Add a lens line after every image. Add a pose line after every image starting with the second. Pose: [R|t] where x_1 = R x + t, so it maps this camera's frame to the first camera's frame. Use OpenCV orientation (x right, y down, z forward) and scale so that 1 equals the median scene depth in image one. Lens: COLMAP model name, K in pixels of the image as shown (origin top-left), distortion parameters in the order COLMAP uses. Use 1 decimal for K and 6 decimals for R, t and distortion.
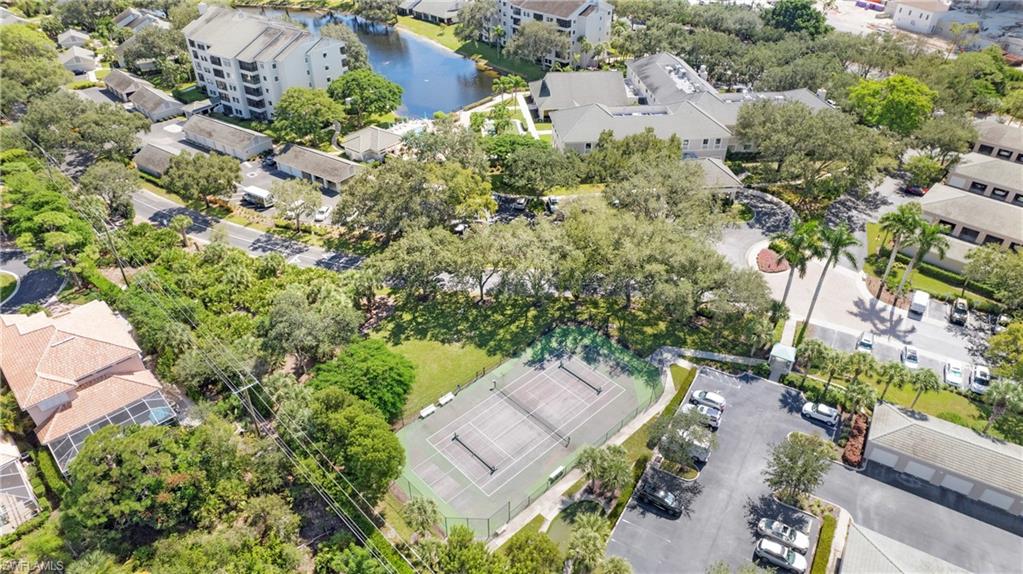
lens RADIAL K [[651.5, 0, 511.5], [0, 651.5, 287.0], [0, 0, 1]] dist [-0.070927, 0.059885]
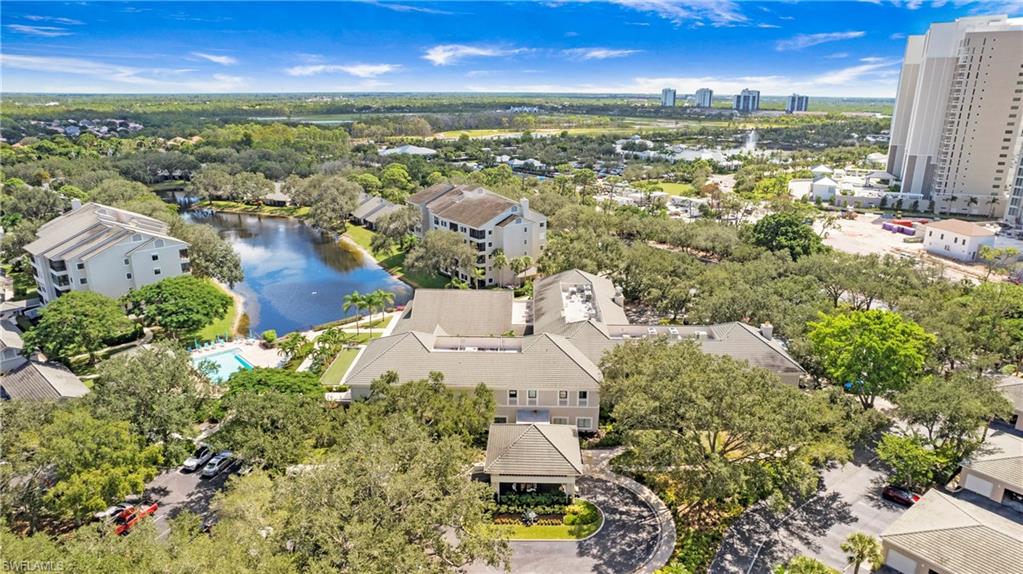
lens RADIAL K [[651.5, 0, 511.5], [0, 651.5, 287.0], [0, 0, 1]] dist [-0.070927, 0.059885]
pose [[0.990712, 0.039706, -0.130053, 0.288550], [-0.079187, 0.945977, -0.314416, -0.101205], [0.110542, 0.321794, 0.940335, 0.287728]]
